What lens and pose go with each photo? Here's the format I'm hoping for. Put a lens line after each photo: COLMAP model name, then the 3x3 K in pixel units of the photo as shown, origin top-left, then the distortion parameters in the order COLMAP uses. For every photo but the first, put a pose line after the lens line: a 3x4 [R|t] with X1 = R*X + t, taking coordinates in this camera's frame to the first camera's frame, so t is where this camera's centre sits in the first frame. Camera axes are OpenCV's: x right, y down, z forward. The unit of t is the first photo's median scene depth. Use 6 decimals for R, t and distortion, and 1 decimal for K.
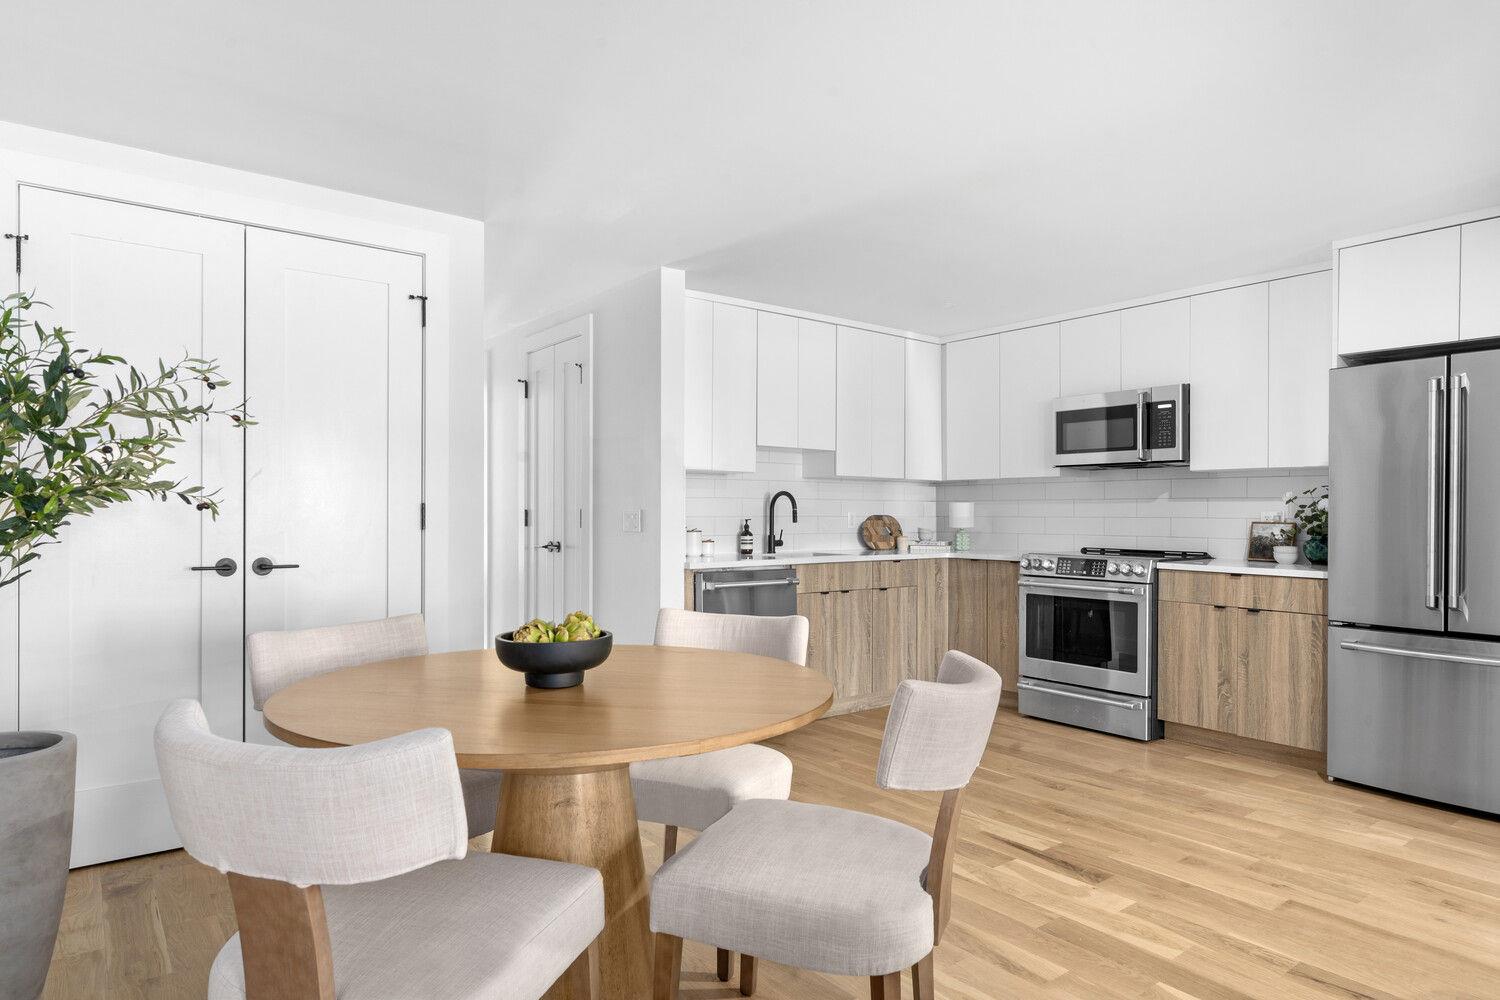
lens RADIAL K [[870.9, 0, 750.0], [0, 870.9, 500.0], [0, 0, 1]] dist [-0.001078, -0.000533]
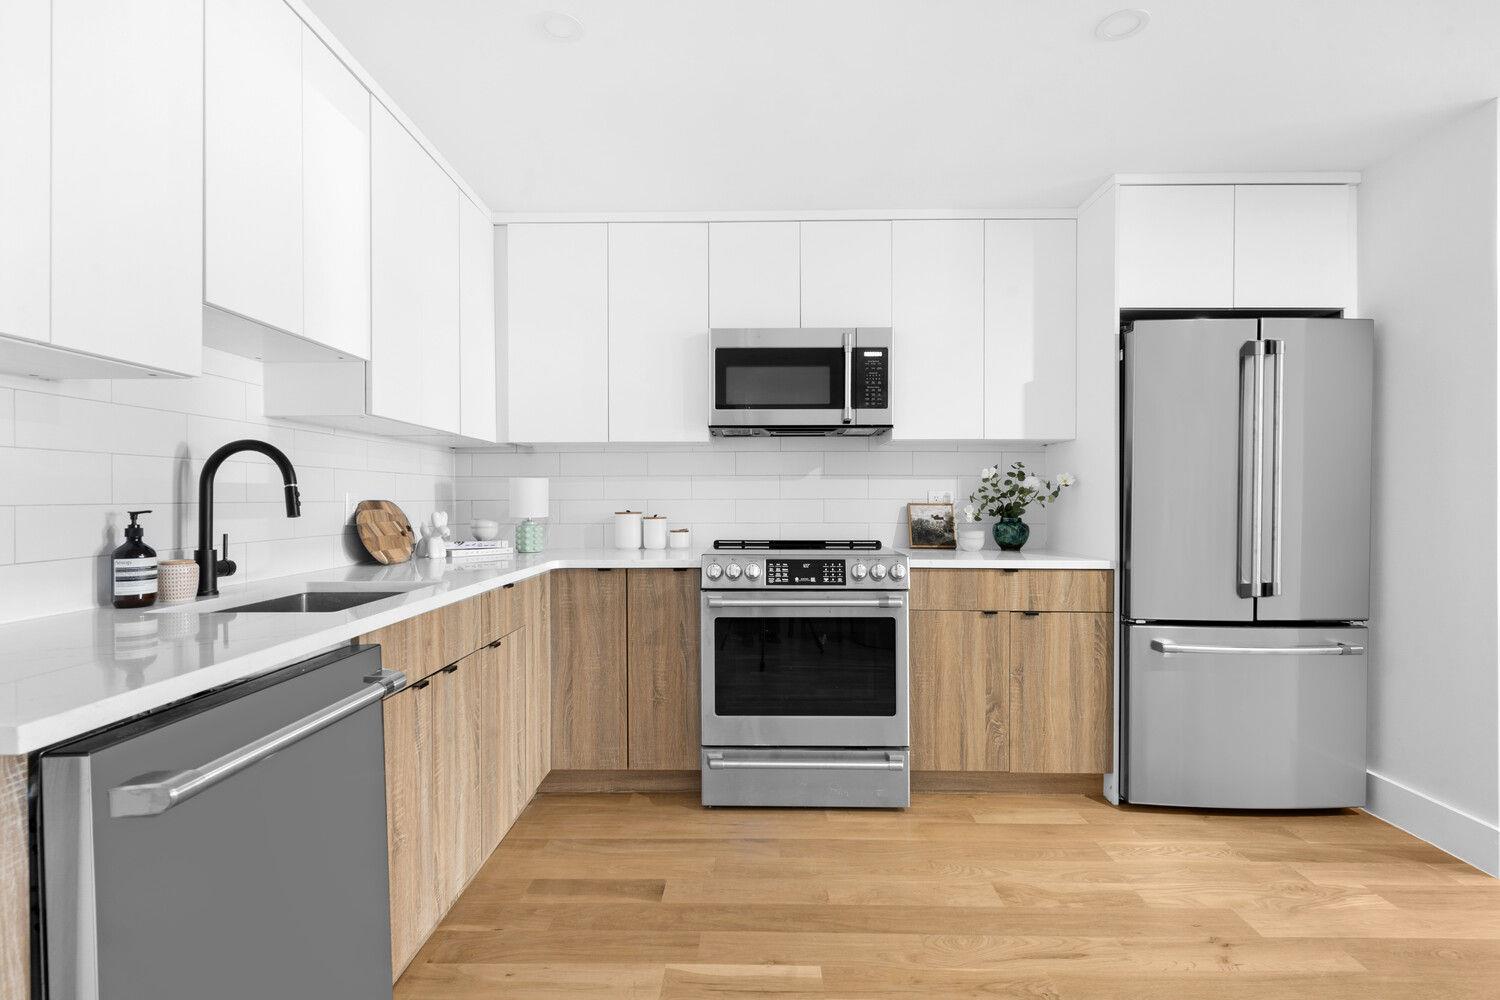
lens RADIAL K [[713.1, 0, 747.5], [0, 713.1, 495.6], [0, 0, 1]] dist [0.000868, 0.000040]
pose [[0.627661, -0.002659, 0.778482, -0.085777], [-0.007284, 0.999930, 0.009288, 0.012460], [-0.778452, -0.011500, 0.627598, 0.702503]]
